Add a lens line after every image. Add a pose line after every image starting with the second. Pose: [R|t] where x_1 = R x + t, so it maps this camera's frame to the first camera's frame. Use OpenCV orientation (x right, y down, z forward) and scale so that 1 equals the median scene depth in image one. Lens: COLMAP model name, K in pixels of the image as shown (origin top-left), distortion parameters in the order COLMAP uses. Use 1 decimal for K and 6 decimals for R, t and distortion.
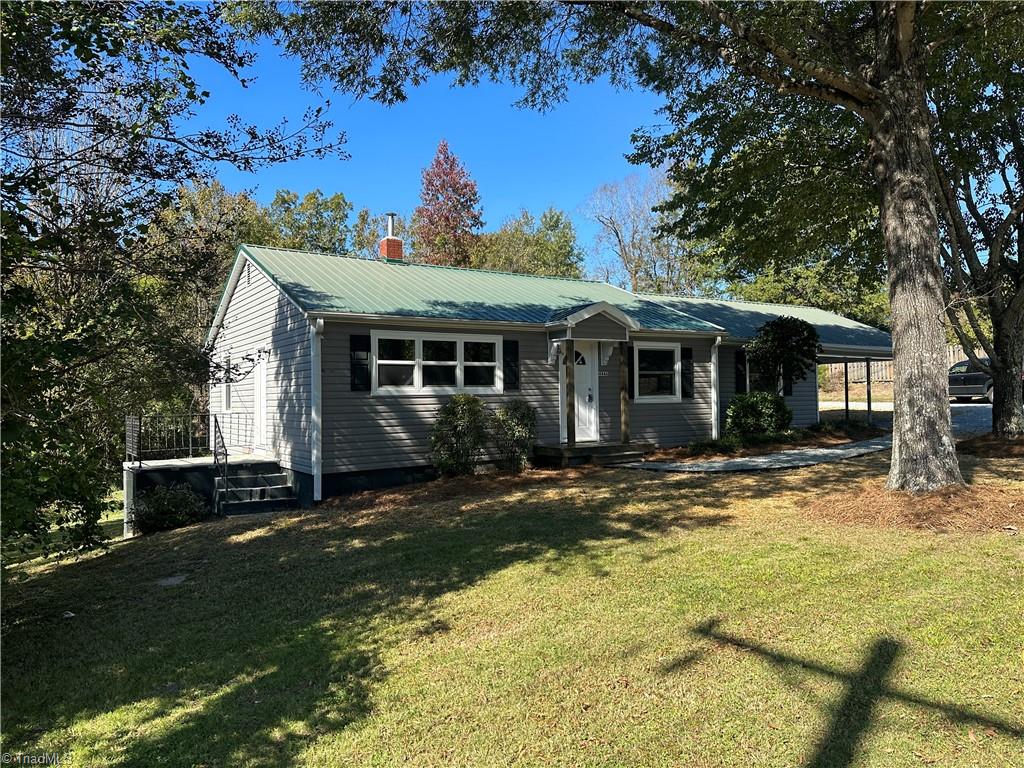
lens RADIAL K [[699.6, 0, 517.7], [0, 699.6, 378.8], [0, 0, 1]] dist [0.029646, -0.016156]
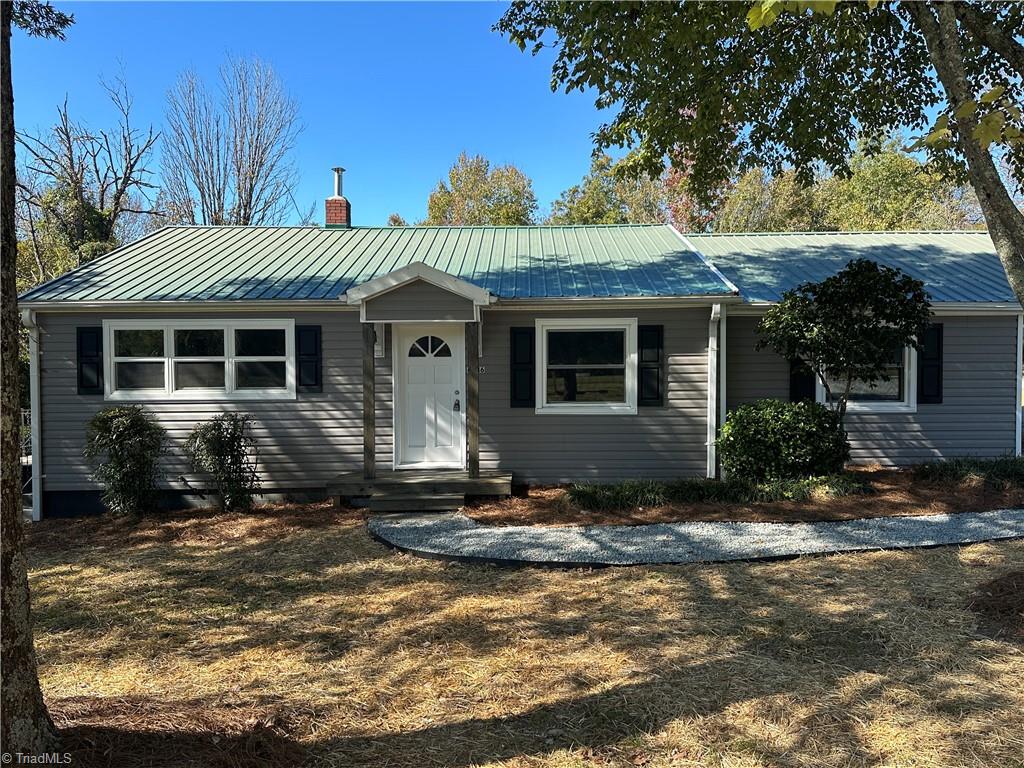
lens RADIAL K [[699.6, 0, 529.6], [0, 699.6, 378.6], [0, 0, 1]] dist [0.029646, -0.016156]
pose [[0.841388, 0.026166, -0.539798, 0.508214], [0.006412, 0.998274, 0.058385, -0.036347], [0.540393, -0.052585, 0.839768, 0.445902]]
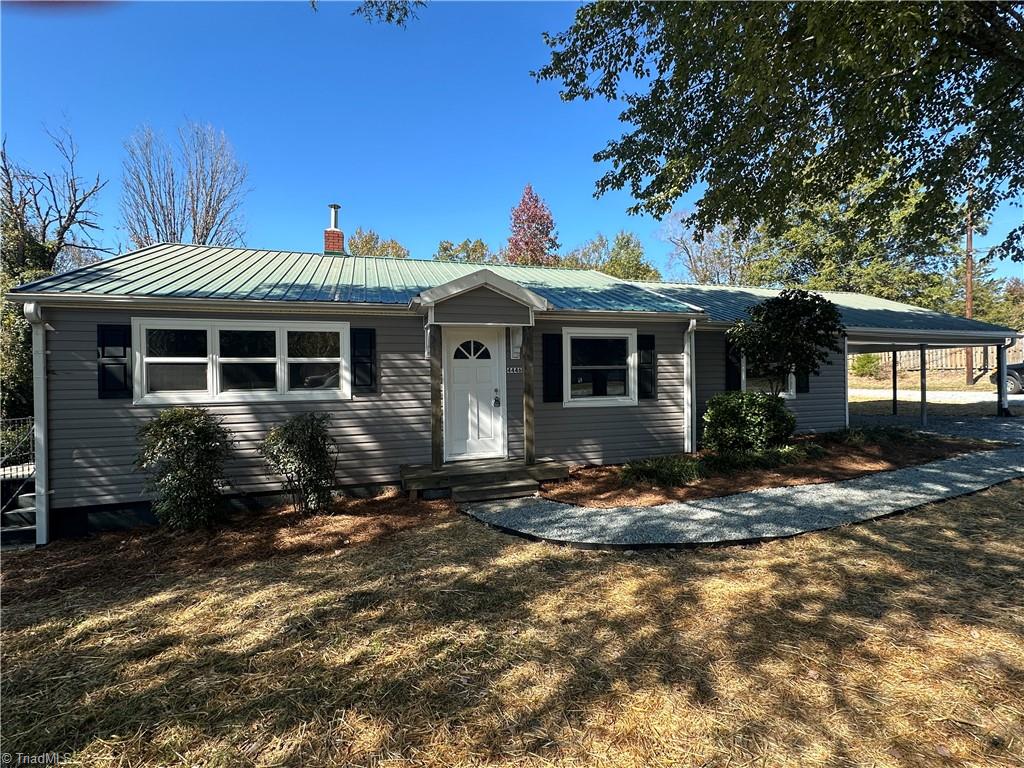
lens RADIAL K [[462.6, 0, 517.3], [0, 462.6, 379.8], [0, 0, 1]] dist [-0.004788, 0.000531]
pose [[0.964906, -0.003293, -0.262574, 0.249816], [0.009669, 0.999689, 0.022995, -0.007935], [0.262417, -0.024727, 0.964638, 0.486884]]
